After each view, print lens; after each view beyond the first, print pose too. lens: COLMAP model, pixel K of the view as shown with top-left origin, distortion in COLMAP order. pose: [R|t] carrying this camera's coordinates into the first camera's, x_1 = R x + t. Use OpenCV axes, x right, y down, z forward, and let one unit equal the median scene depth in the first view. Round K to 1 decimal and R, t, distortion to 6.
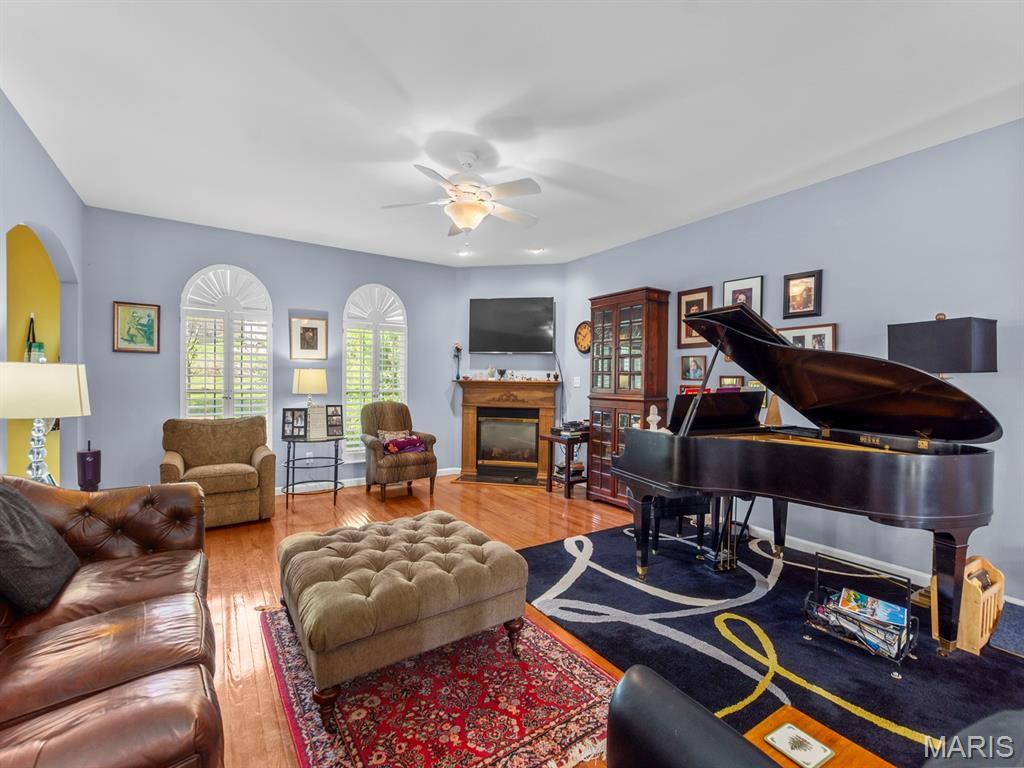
lens RADIAL K [[457.7, 0, 514.7], [0, 457.7, 386.4], [0, 0, 1]] dist [0.002731, -0.001032]
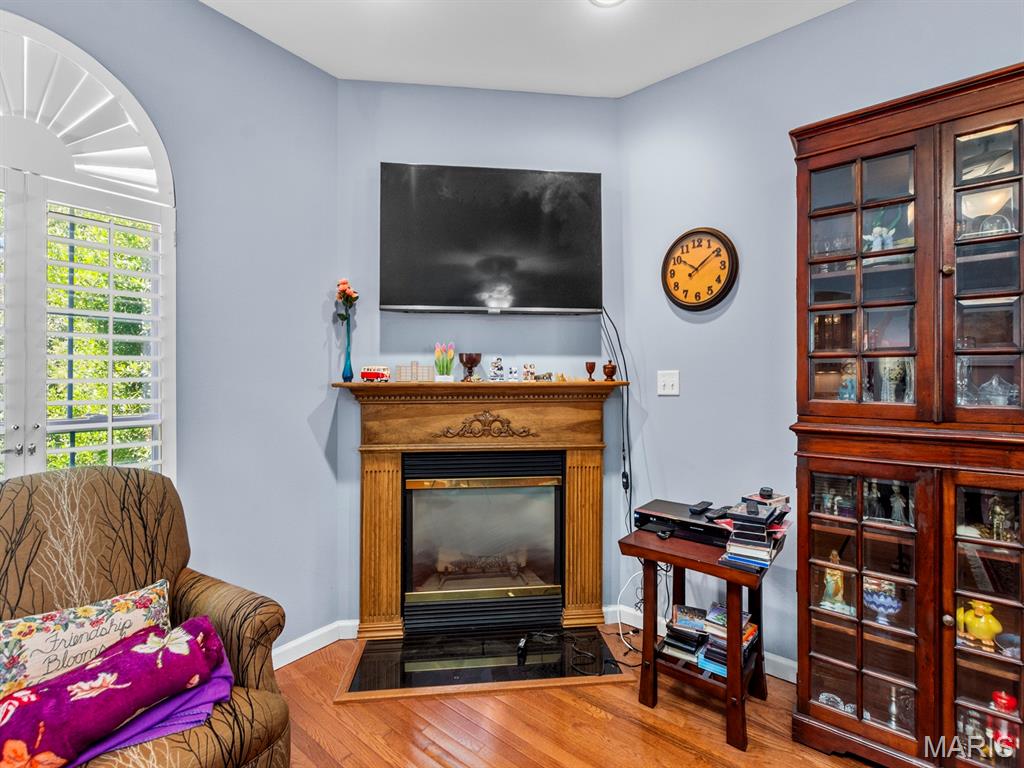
lens RADIAL K [[457.7, 0, 511.7], [0, 457.7, 378.3], [0, 0, 1]] dist [0.002731, -0.001032]
pose [[0.954085, -0.011894, 0.299301, -0.110088], [0.017665, 0.999706, -0.016583, -0.008941], [-0.299016, 0.021109, 0.954015, 0.624239]]
